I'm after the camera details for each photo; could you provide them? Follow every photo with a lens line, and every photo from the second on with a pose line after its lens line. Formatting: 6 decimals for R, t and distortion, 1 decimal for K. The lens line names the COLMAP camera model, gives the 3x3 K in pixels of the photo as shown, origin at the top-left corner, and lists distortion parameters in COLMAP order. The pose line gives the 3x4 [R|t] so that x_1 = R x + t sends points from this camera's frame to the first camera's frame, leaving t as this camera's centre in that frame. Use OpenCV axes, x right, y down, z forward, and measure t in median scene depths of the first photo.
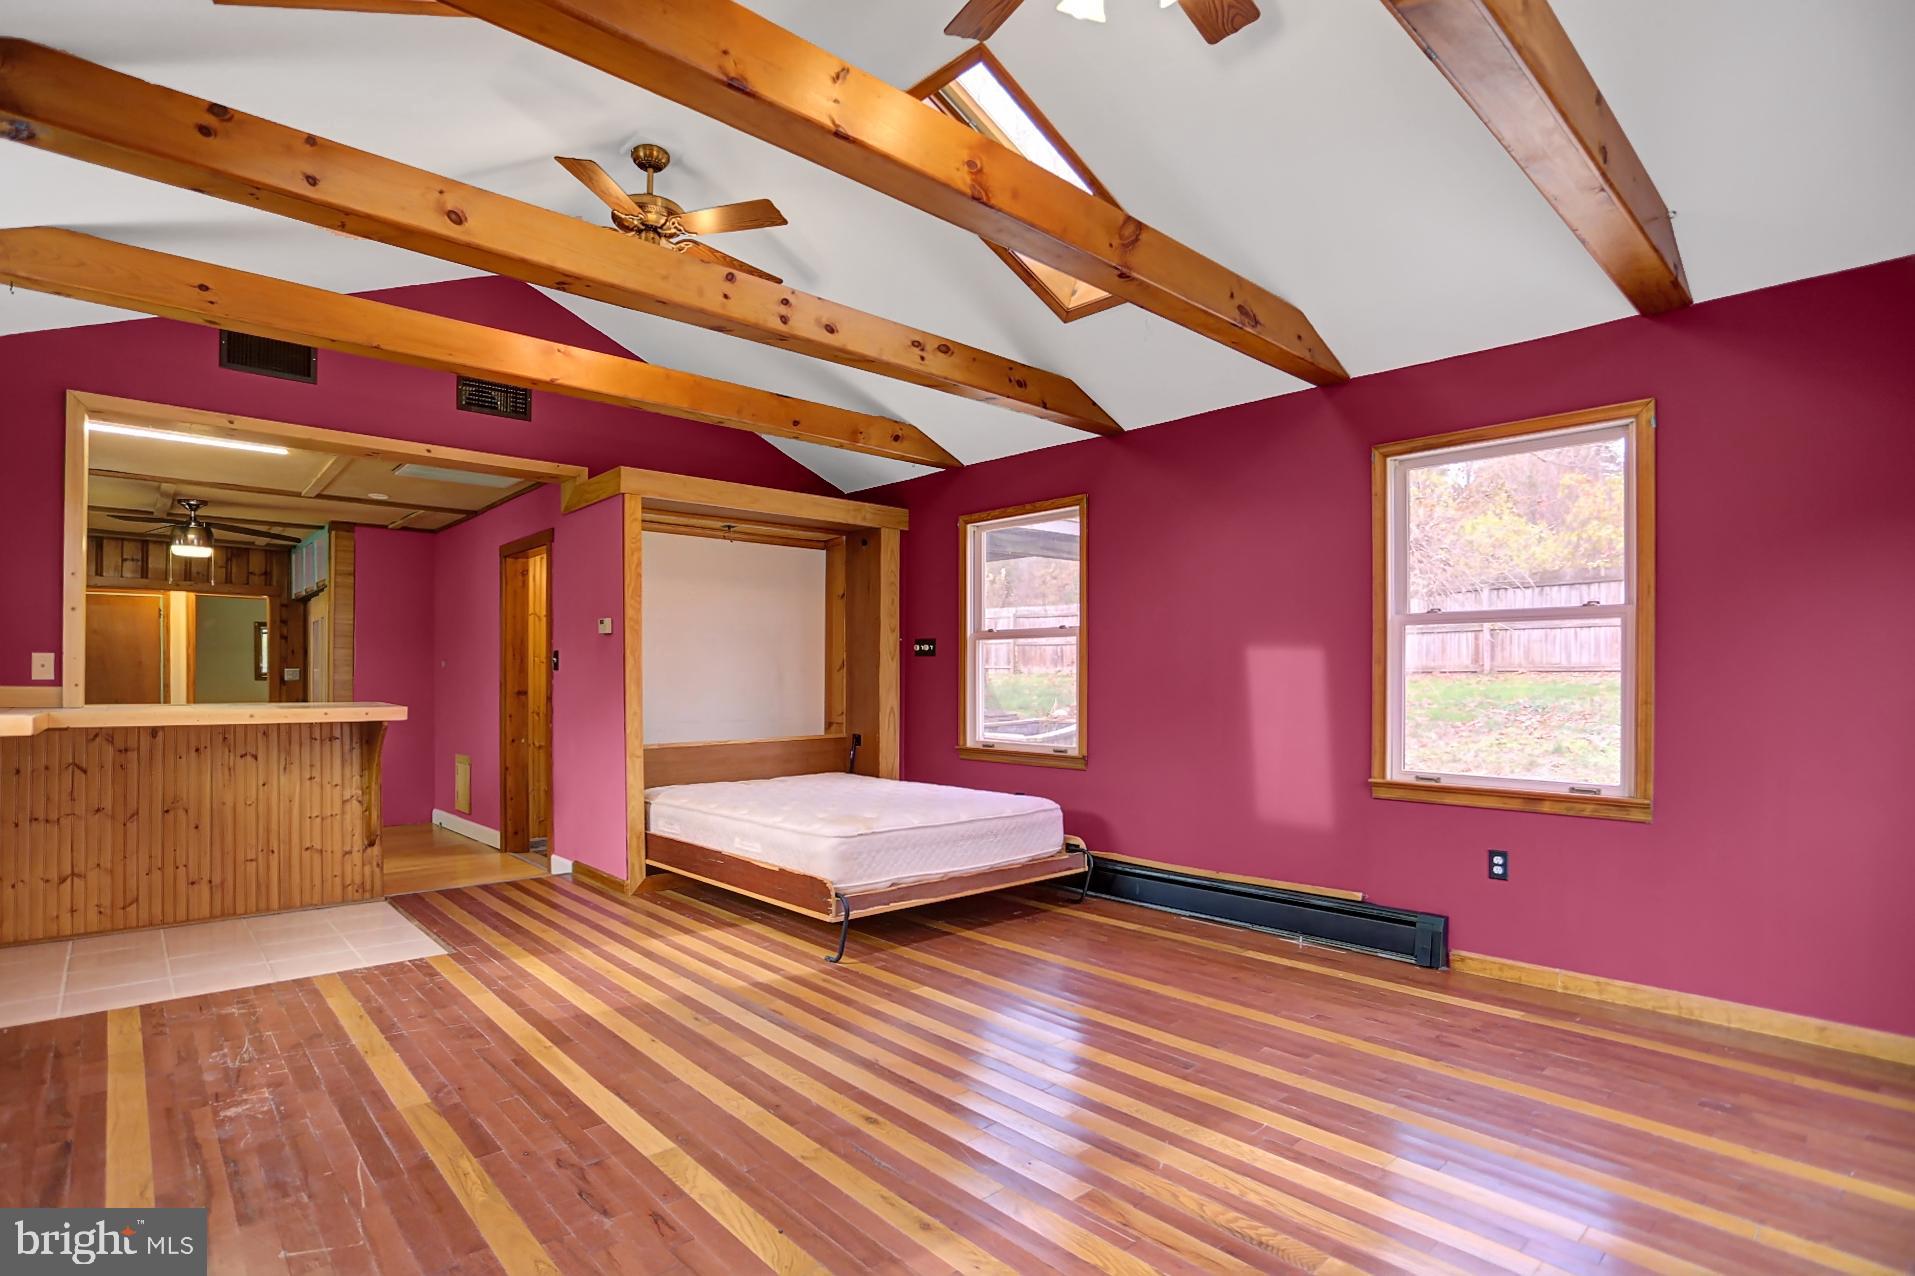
lens RADIAL K [[945.9, 0, 897.6], [0, 945.9, 677.9], [0, 0, 1]] dist [-0.053565, 0.025247]
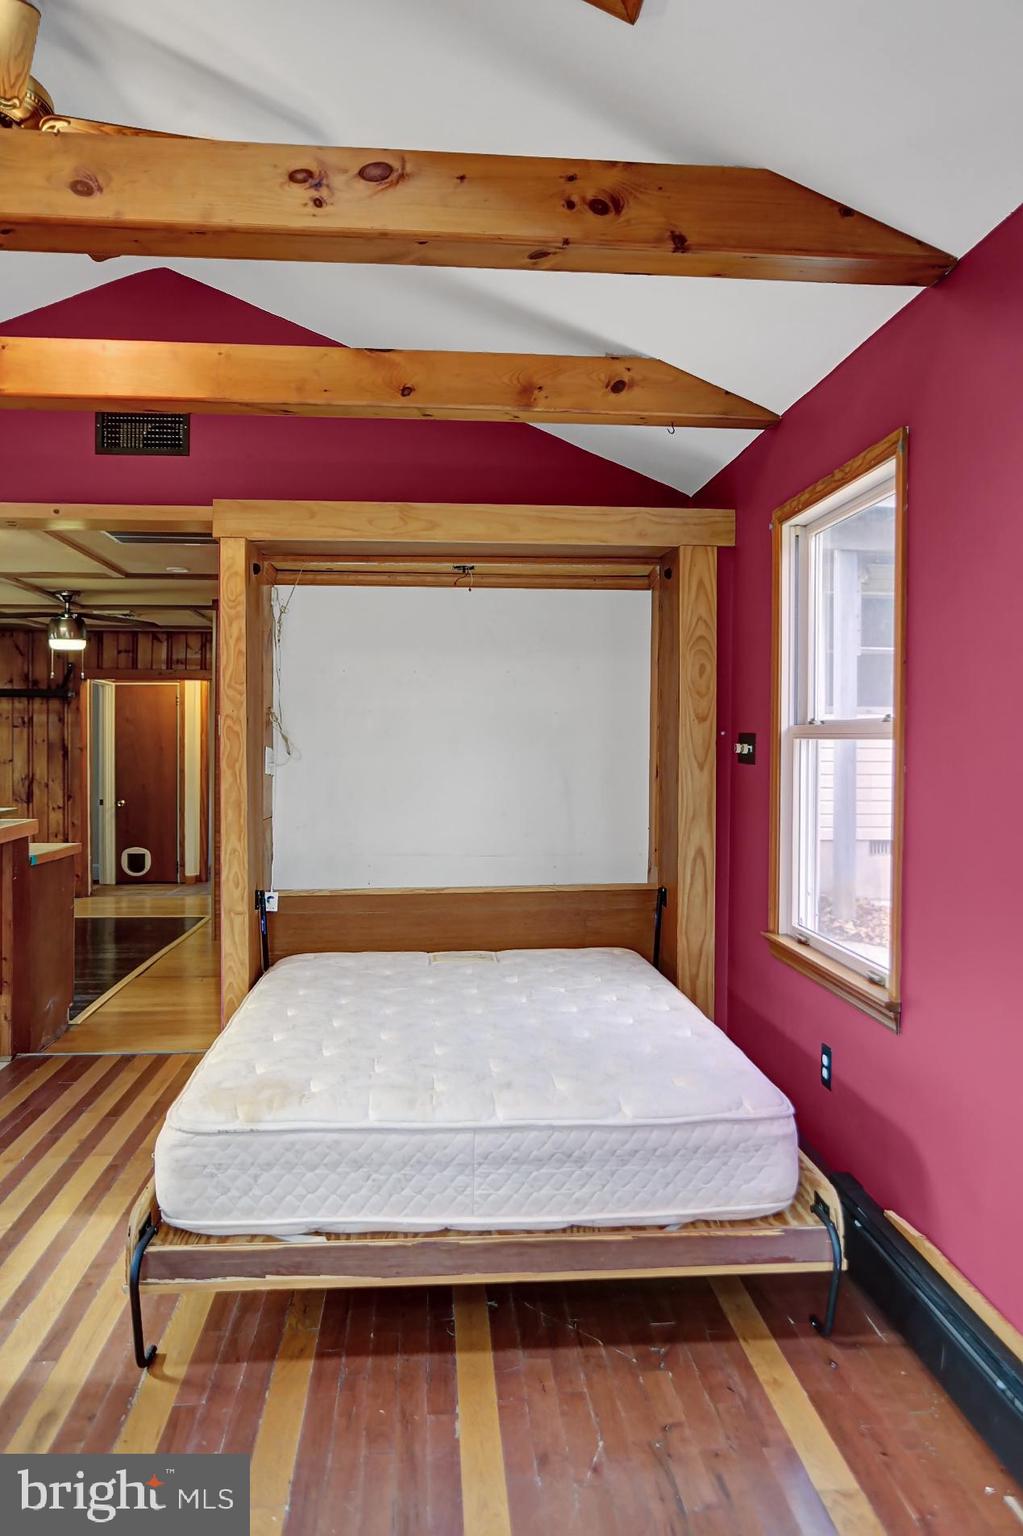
lens RADIAL K [[1065.2, 0, 509.1], [0, 1065.2, 754.2], [0, 0, 1]] dist [-0.059826, 0.083333]
pose [[0.812336, 0.006143, -0.583158, 0.467712], [-0.000004, 0.999945, 0.010528, -0.058207], [0.583190, -0.008550, 0.812291, 0.649271]]
